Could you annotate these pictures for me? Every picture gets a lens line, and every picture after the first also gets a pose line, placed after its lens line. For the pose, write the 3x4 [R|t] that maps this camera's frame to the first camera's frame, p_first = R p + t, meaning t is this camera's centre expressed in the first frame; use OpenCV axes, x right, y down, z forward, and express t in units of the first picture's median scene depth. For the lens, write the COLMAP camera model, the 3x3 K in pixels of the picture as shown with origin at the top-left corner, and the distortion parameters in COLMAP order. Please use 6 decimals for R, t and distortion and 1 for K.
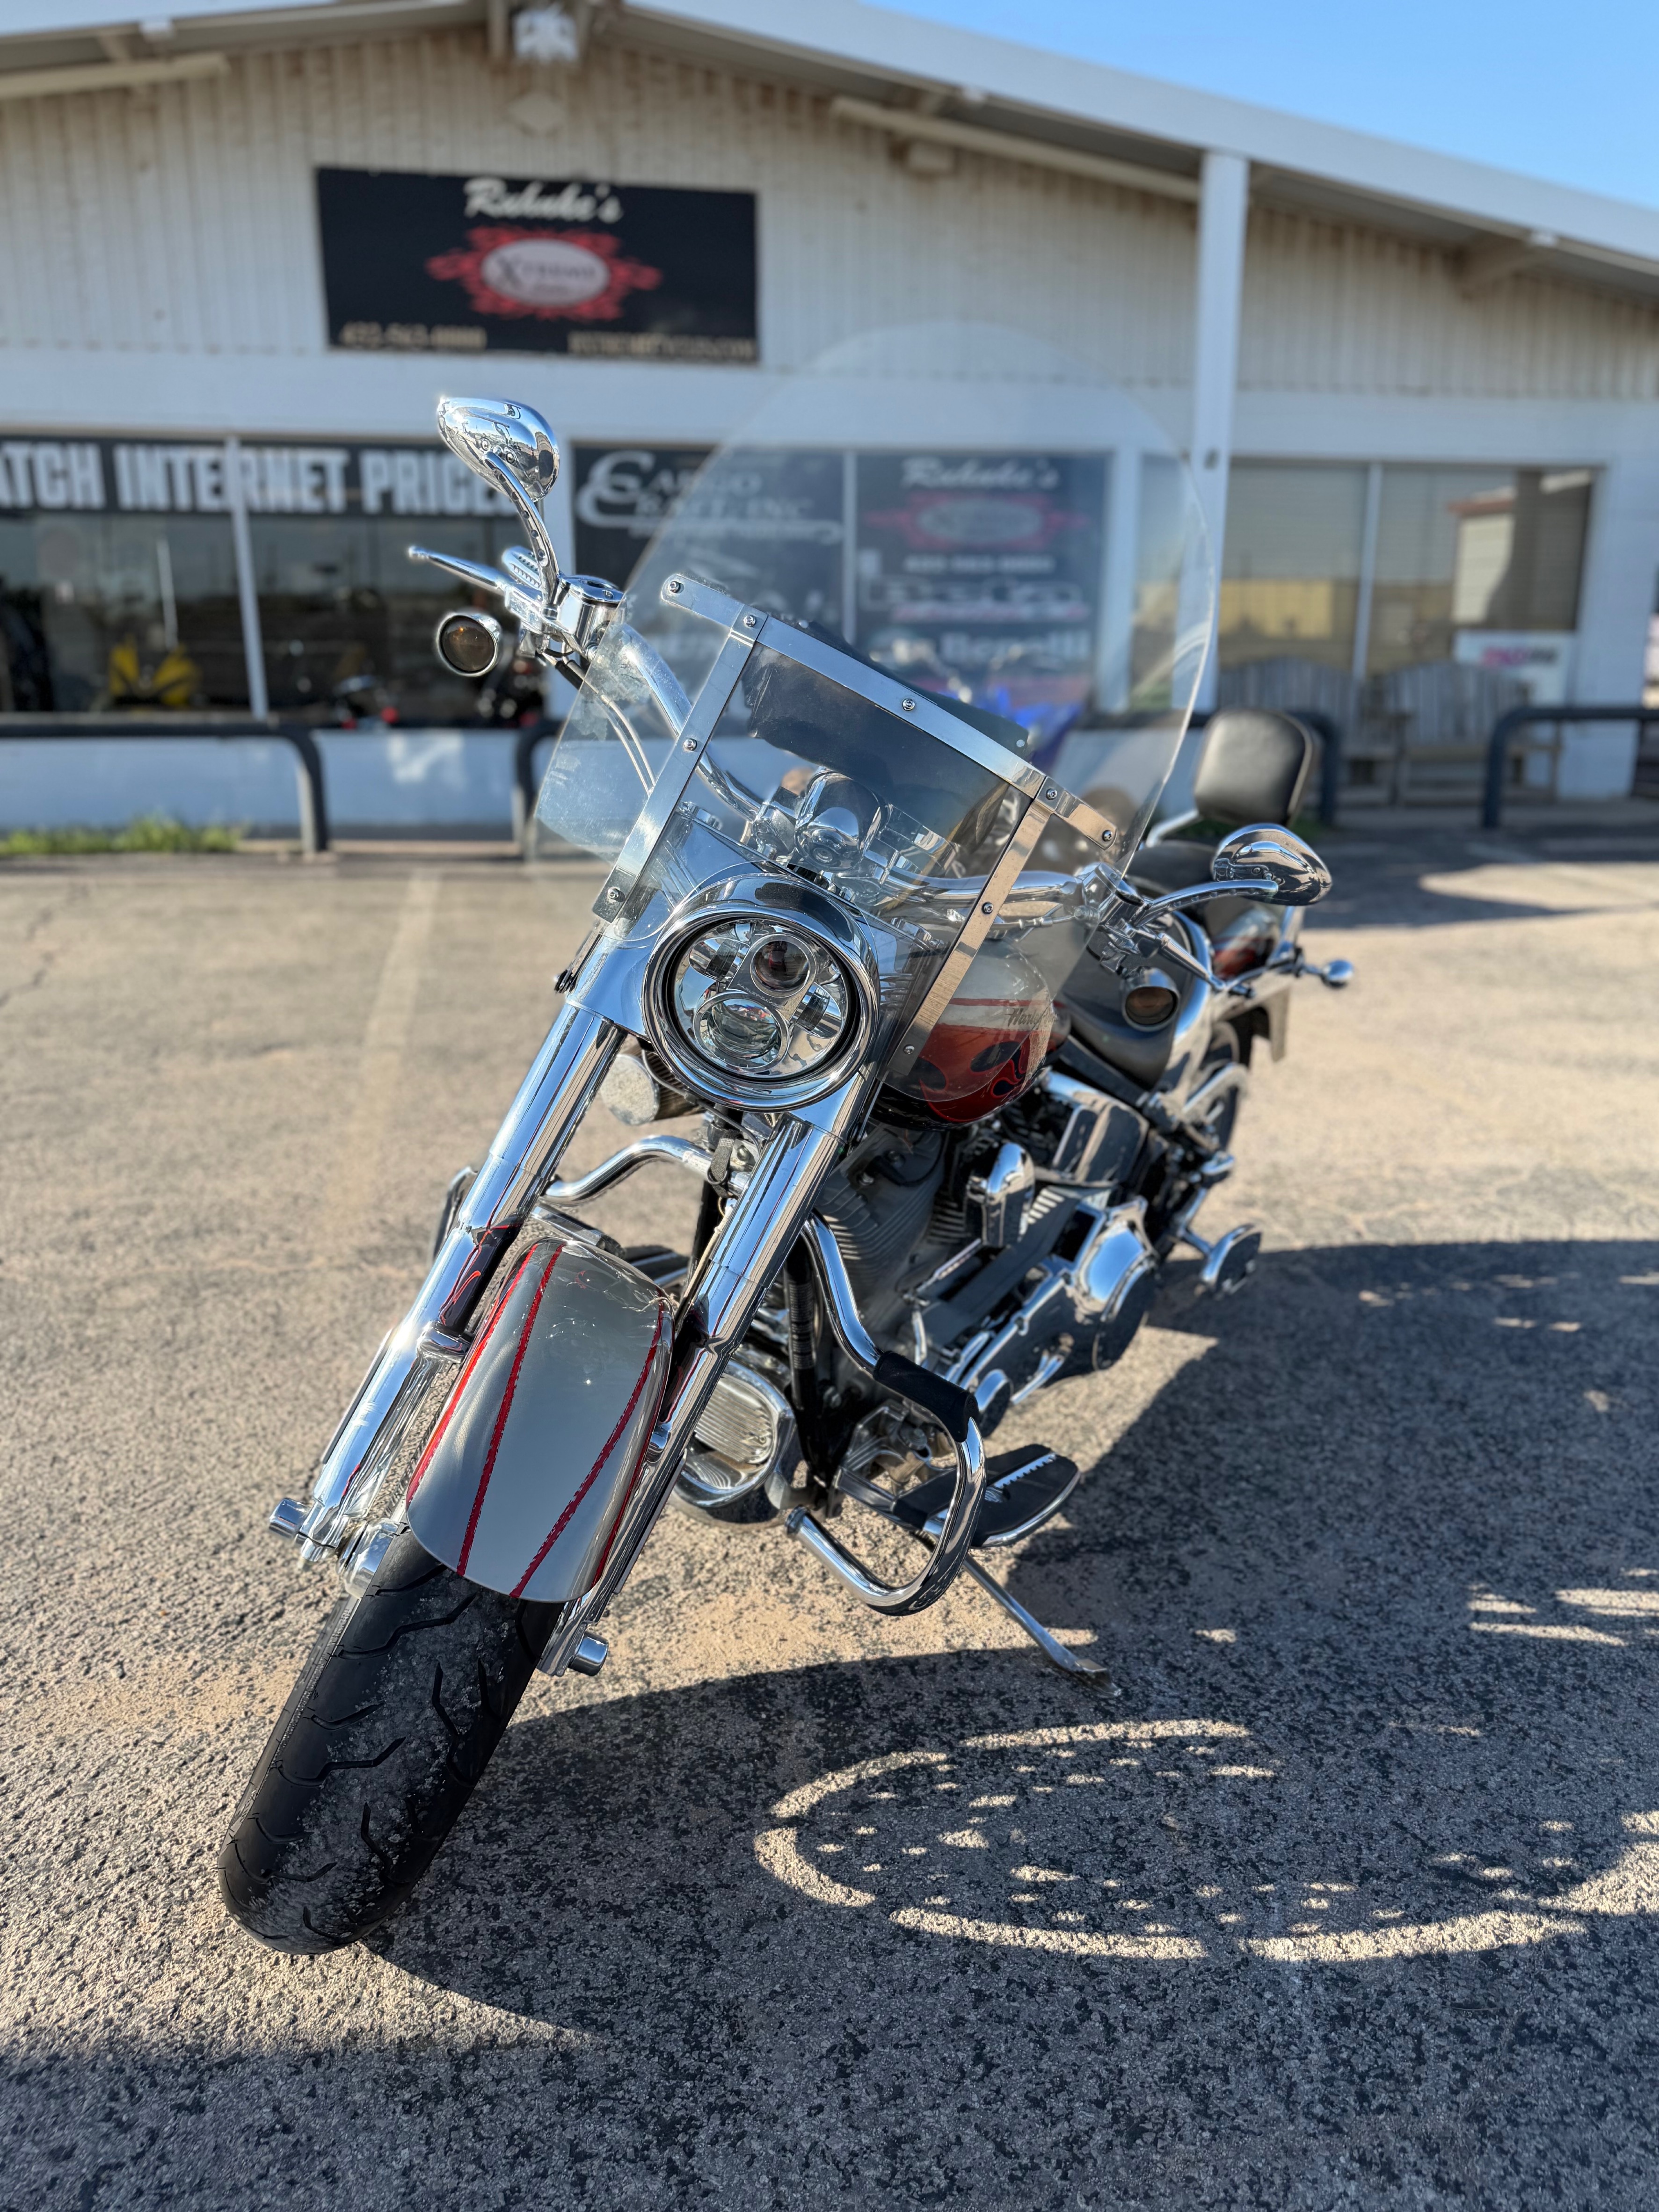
lens RADIAL K [[1633.1, 0, 848.7], [0, 1633.1, 1087.7], [0, 0, 1]] dist [0.017899, -0.023673]
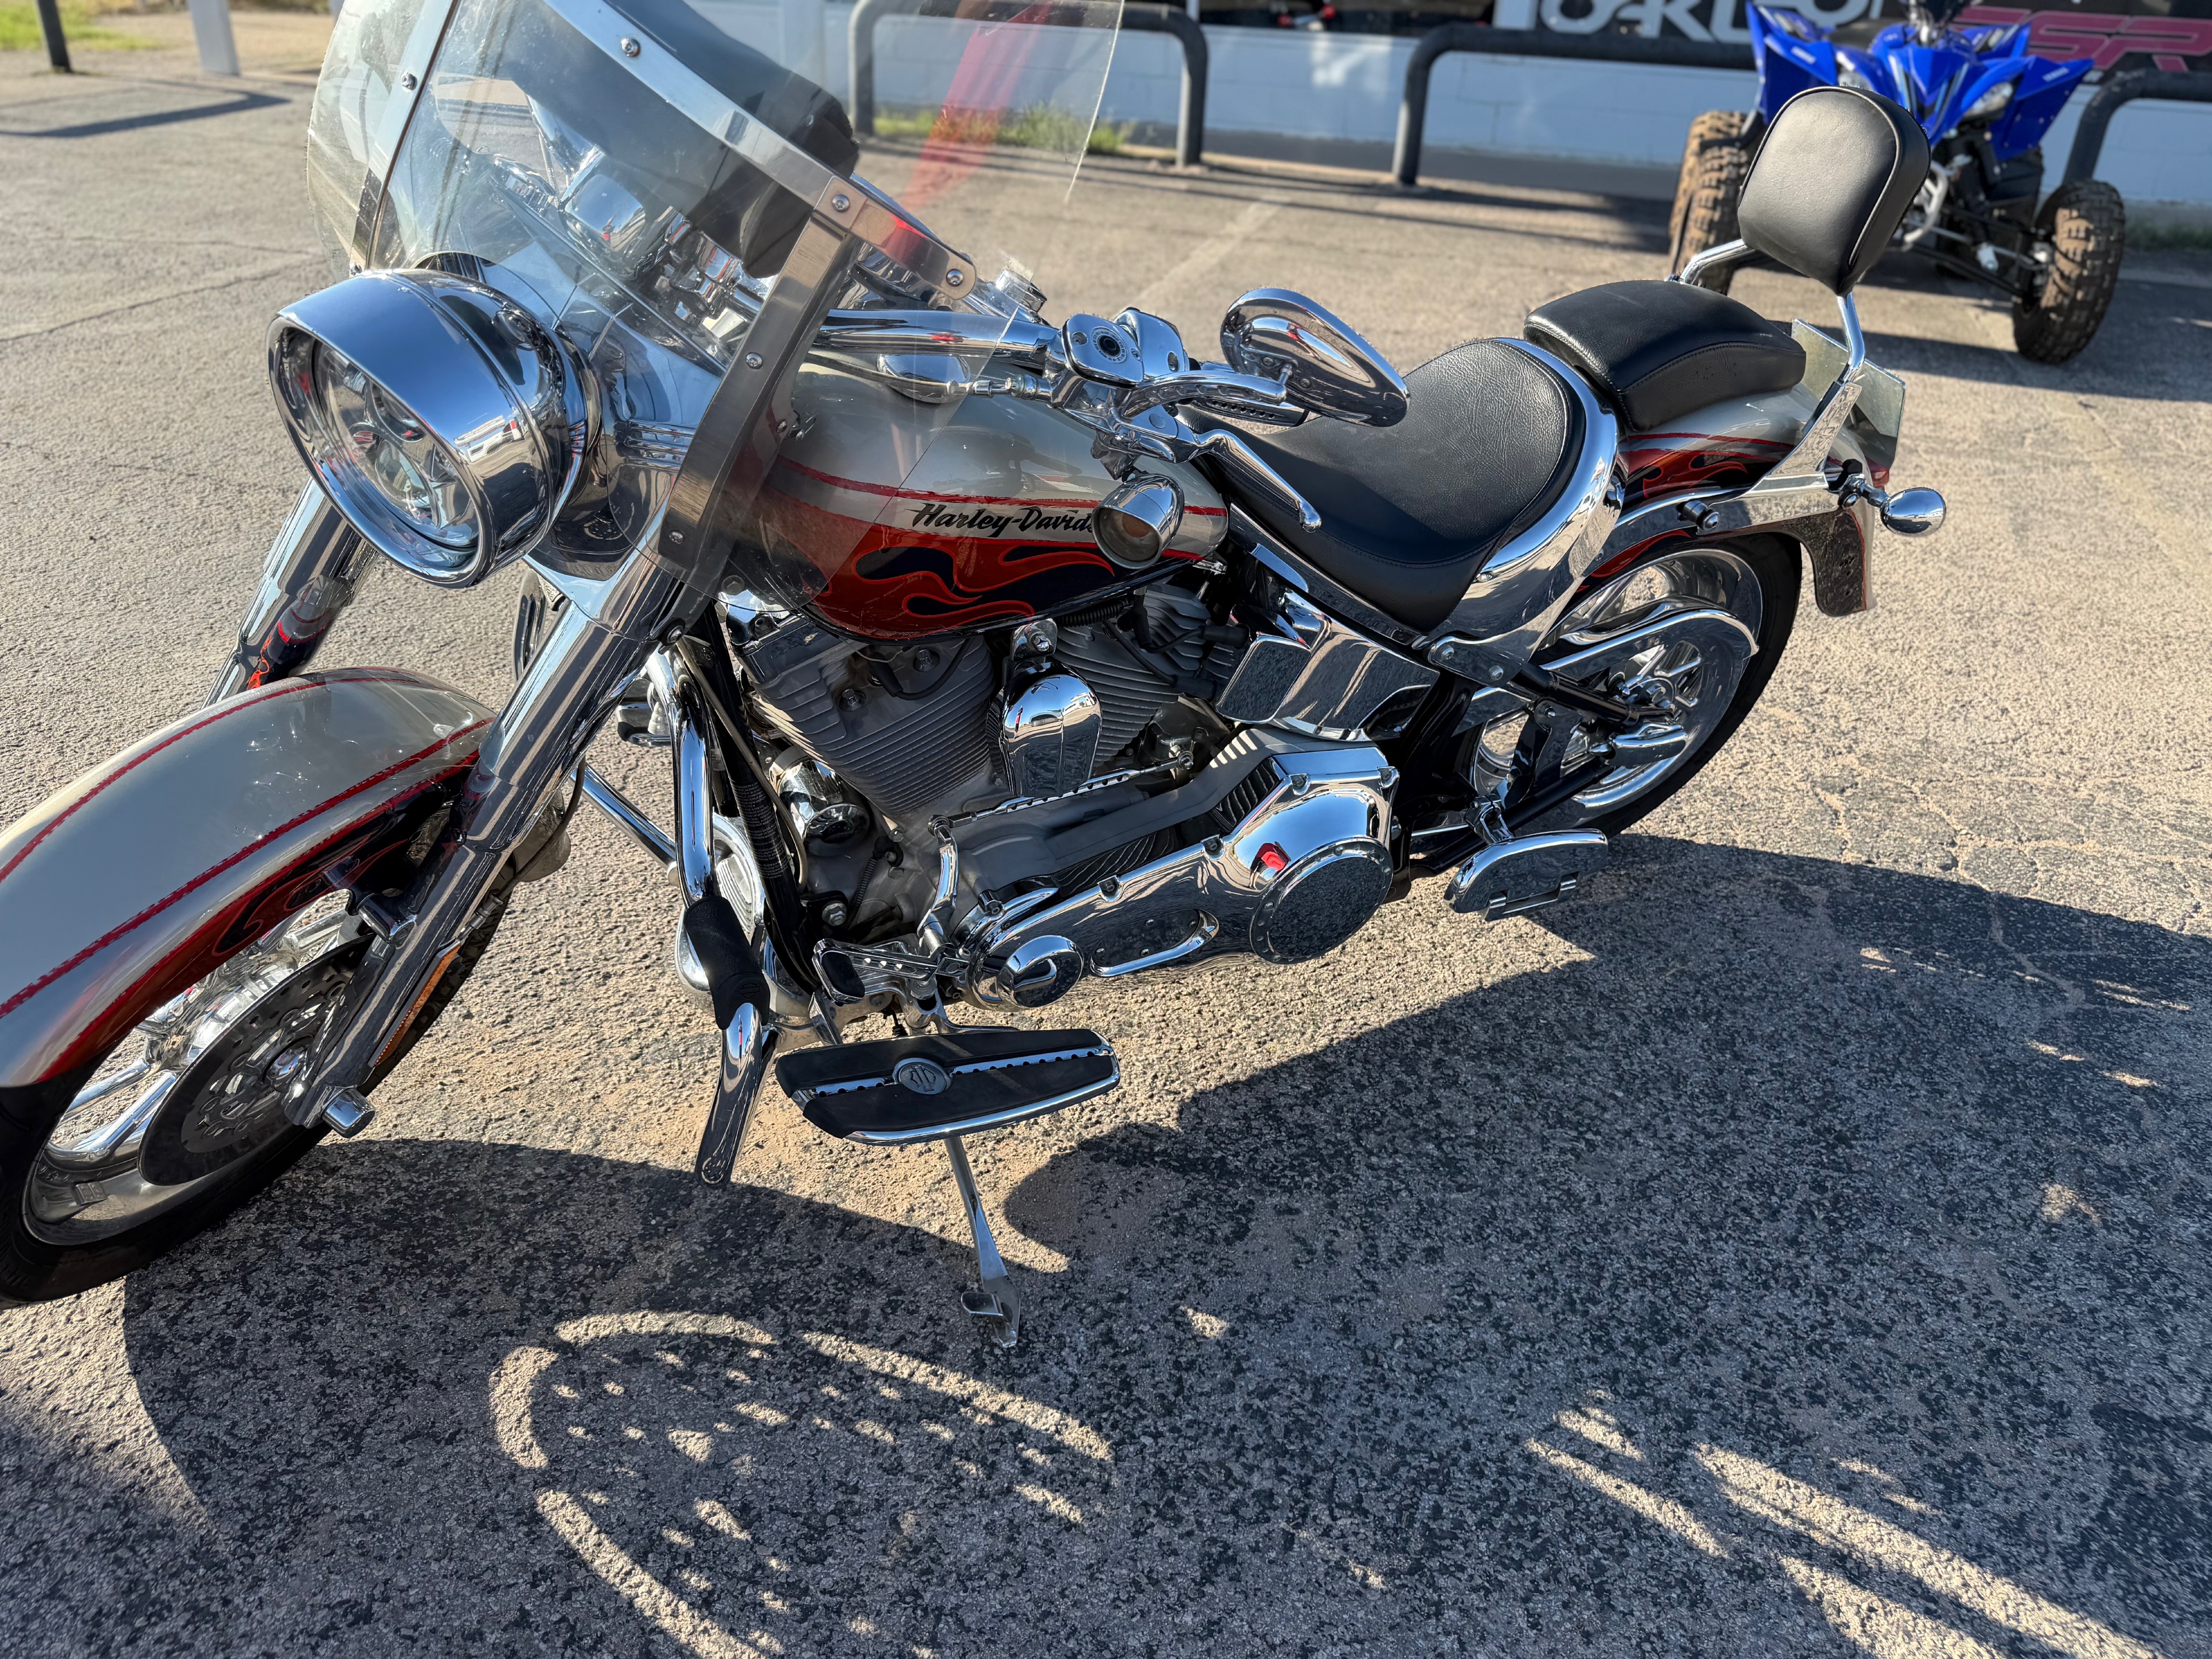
lens RADIAL K [[1633.1, 0, 1105.5], [0, 1633.1, 819.8], [0, 0, 1]] dist [0.017899, -0.023673]
pose [[0.882703, 0.258221, -0.392628, 0.478849], [-0.160307, 0.950845, 0.264944, -0.115607], [0.441743, -0.170926, 0.880709, 0.346978]]
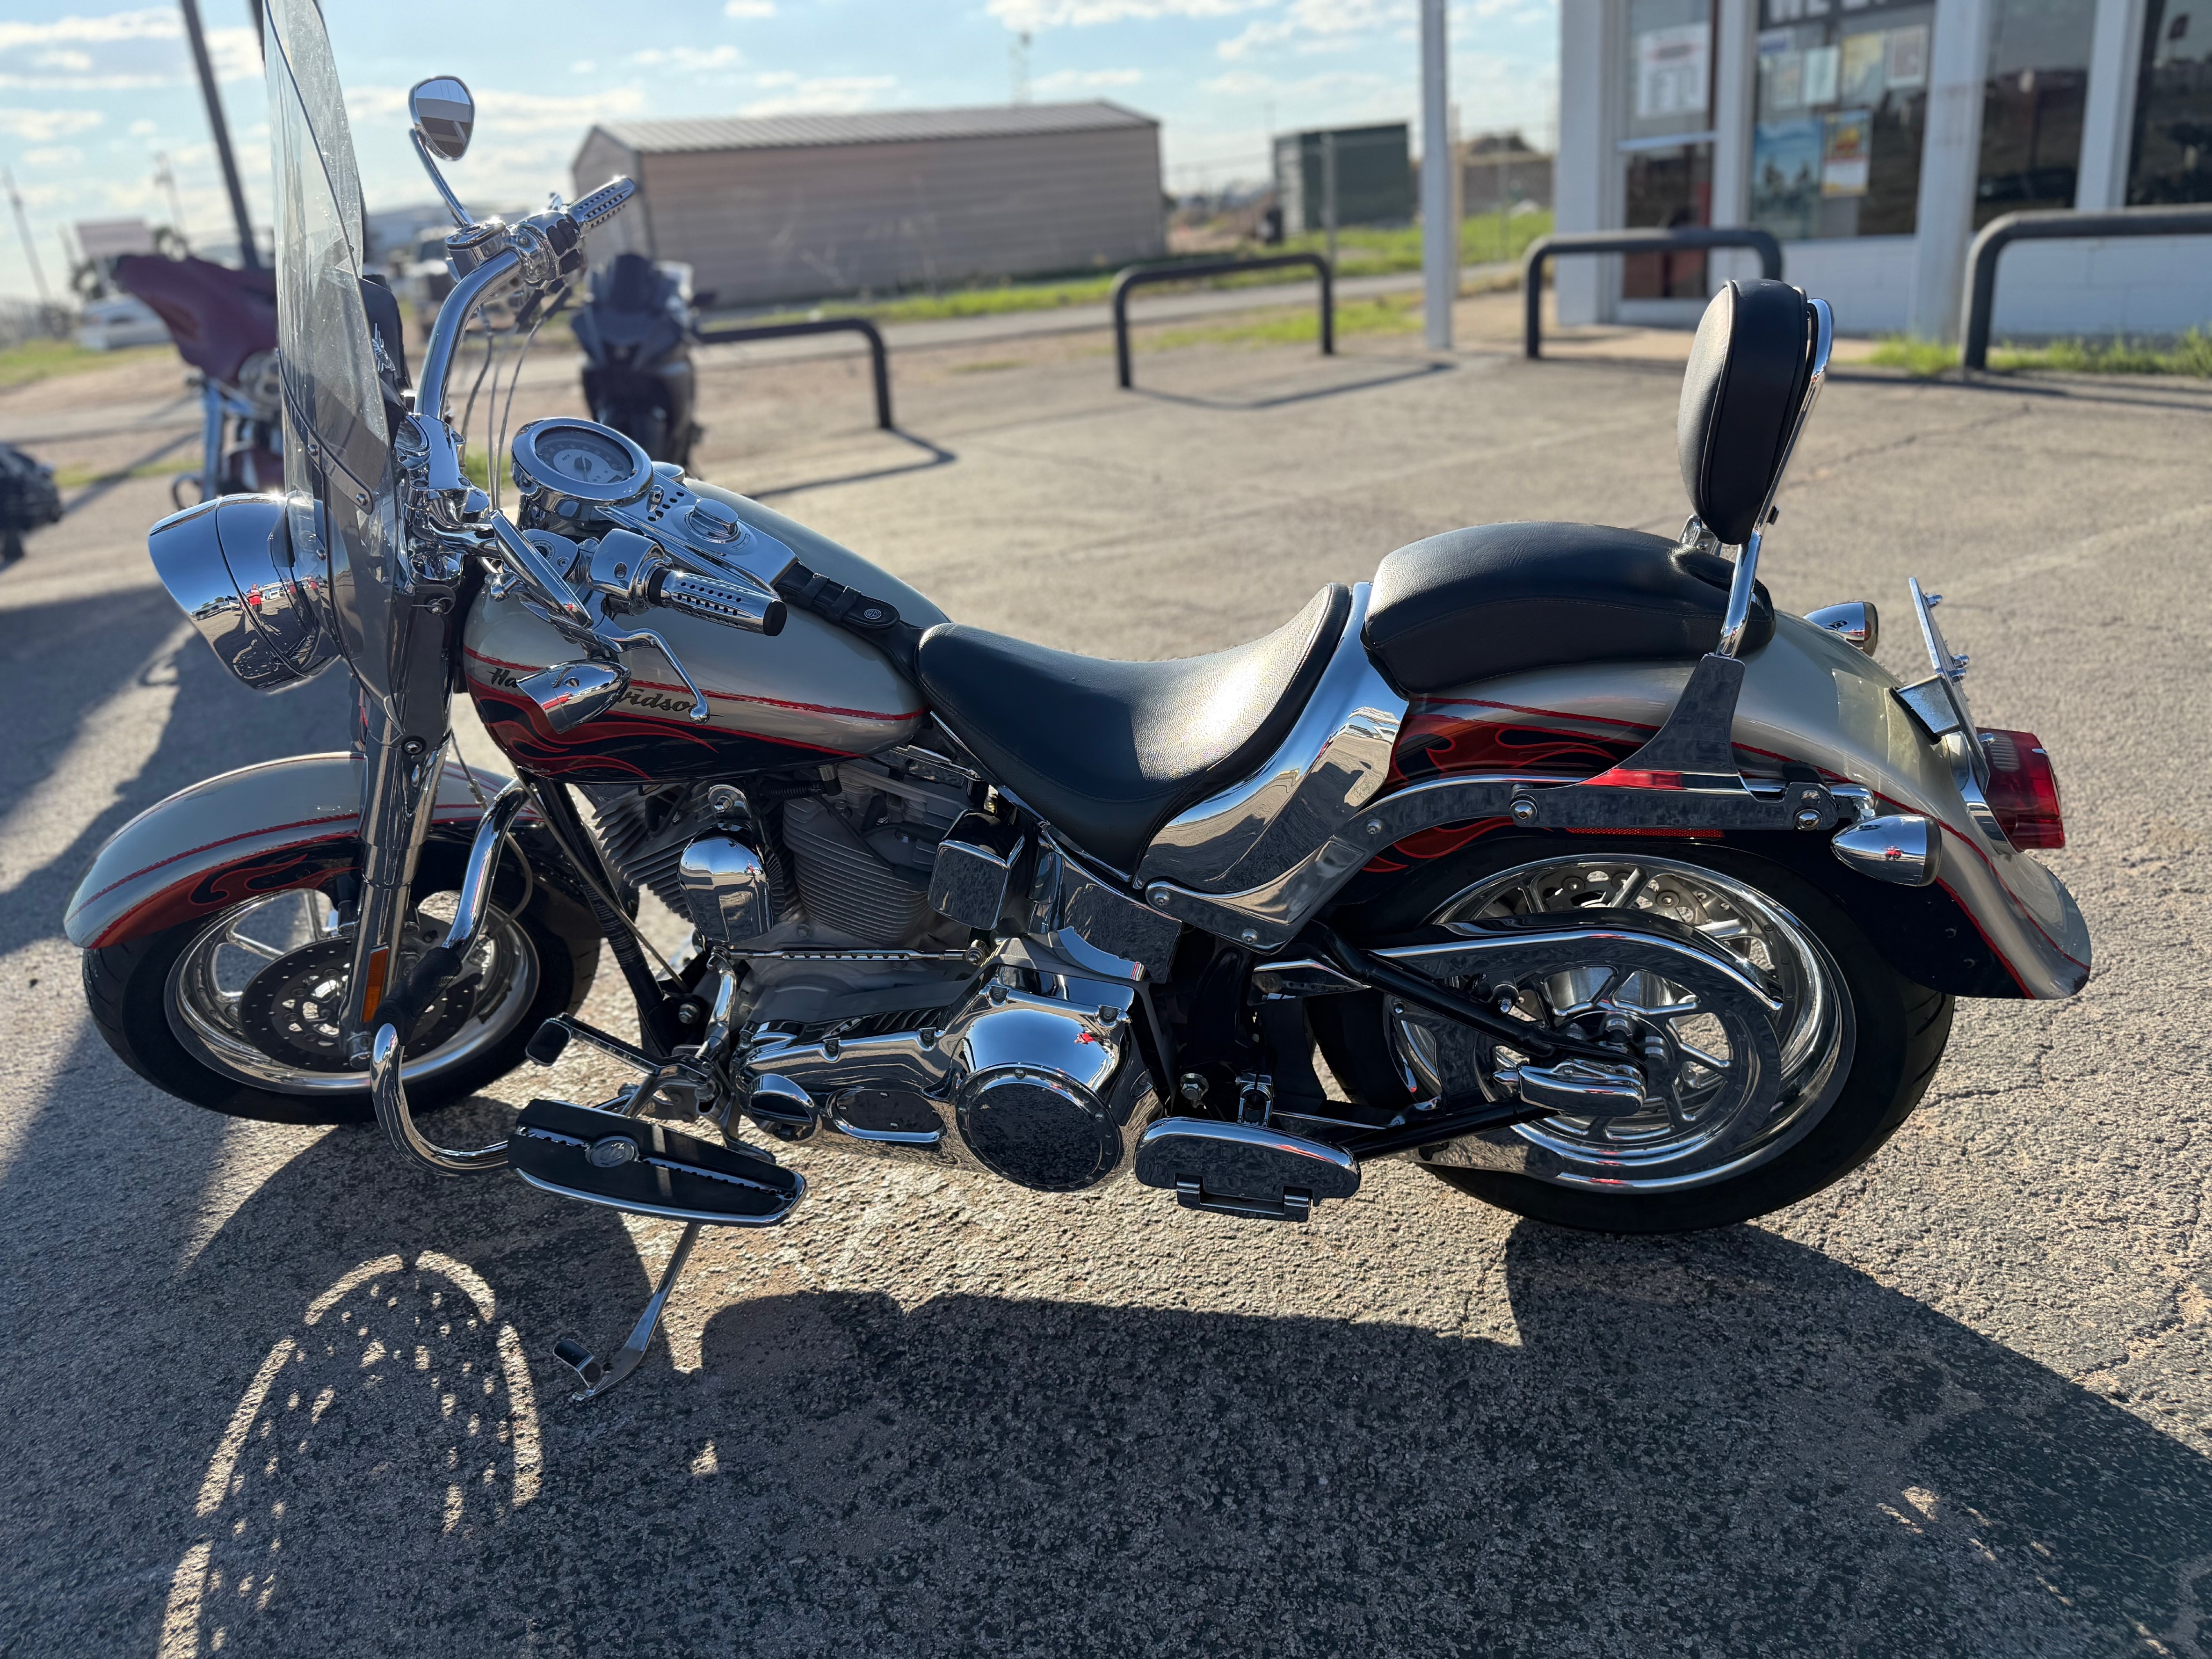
lens RADIAL K [[1633.1, 0, 1098.8], [0, 1633.1, 820.0], [0, 0, 1]] dist [0.017899, -0.023673]
pose [[0.293496, 0.304974, -0.906008, 1.048856], [-0.163723, 0.949780, 0.266671, -0.263624], [0.941836, 0.070067, 0.328688, 0.978191]]
